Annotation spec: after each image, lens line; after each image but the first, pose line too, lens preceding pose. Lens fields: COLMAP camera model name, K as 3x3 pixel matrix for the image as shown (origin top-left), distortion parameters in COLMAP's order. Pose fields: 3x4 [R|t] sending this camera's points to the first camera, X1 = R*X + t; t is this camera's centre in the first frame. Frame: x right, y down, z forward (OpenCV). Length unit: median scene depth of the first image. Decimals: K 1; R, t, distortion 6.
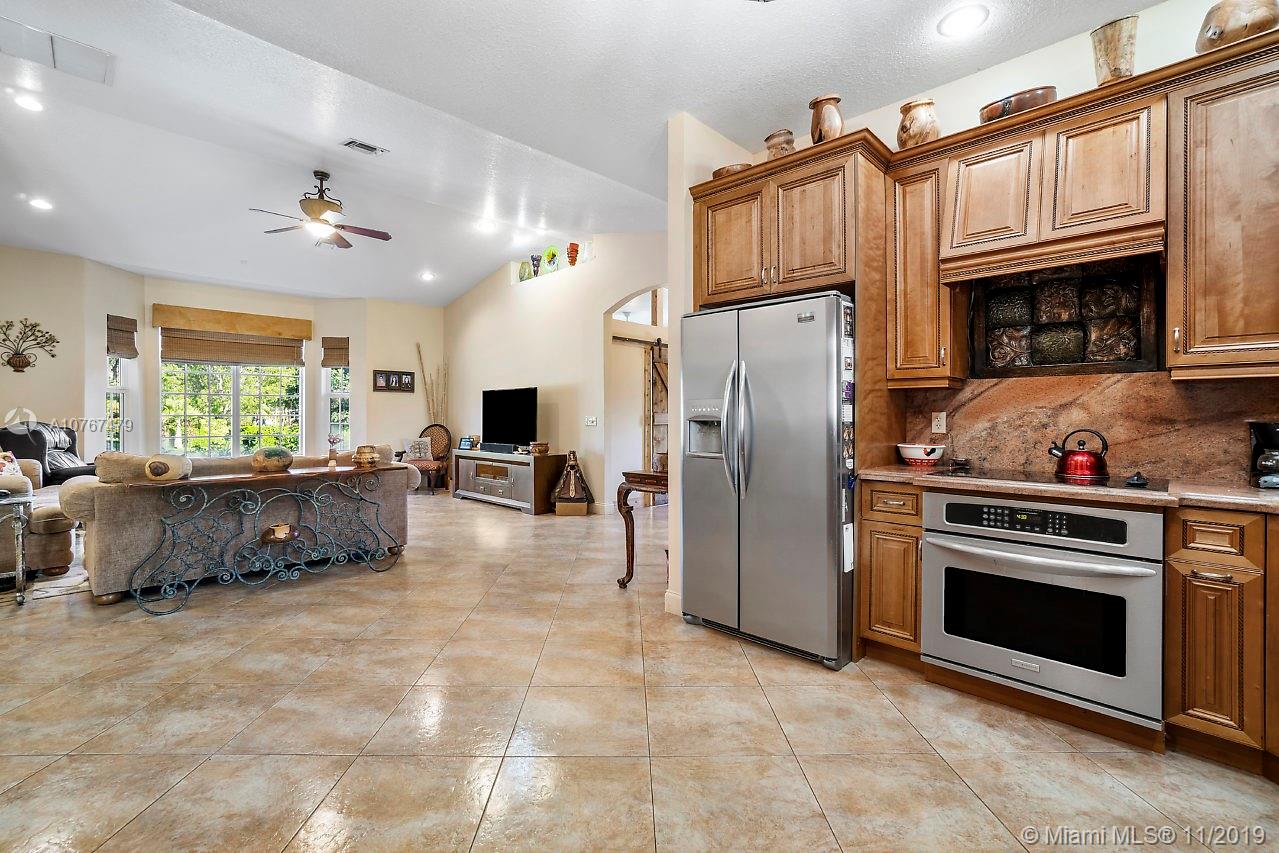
lens RADIAL K [[563.0, 0, 628.7], [0, 563.0, 413.9], [0, 0, 1]] dist [-0.024030, 0.008226]
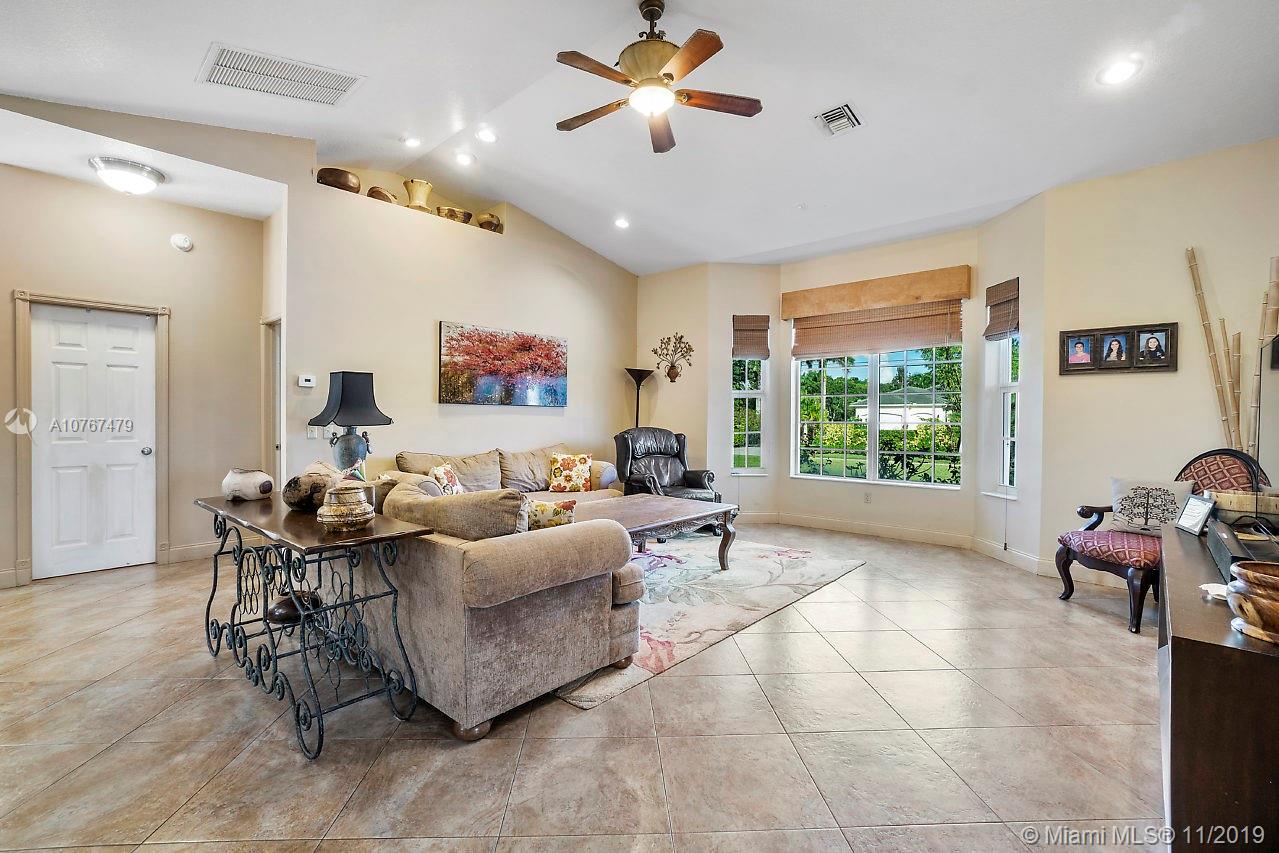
lens RADIAL K [[563.0, 0, 640.1], [0, 563.0, 428.0], [0, 0, 1]] dist [-0.024030, 0.008226]
pose [[0.030669, 0.021330, -0.999302, 0.019219], [0.000569, 0.999772, 0.021358, -0.005236], [0.999529, -0.001223, 0.030650, 0.621629]]
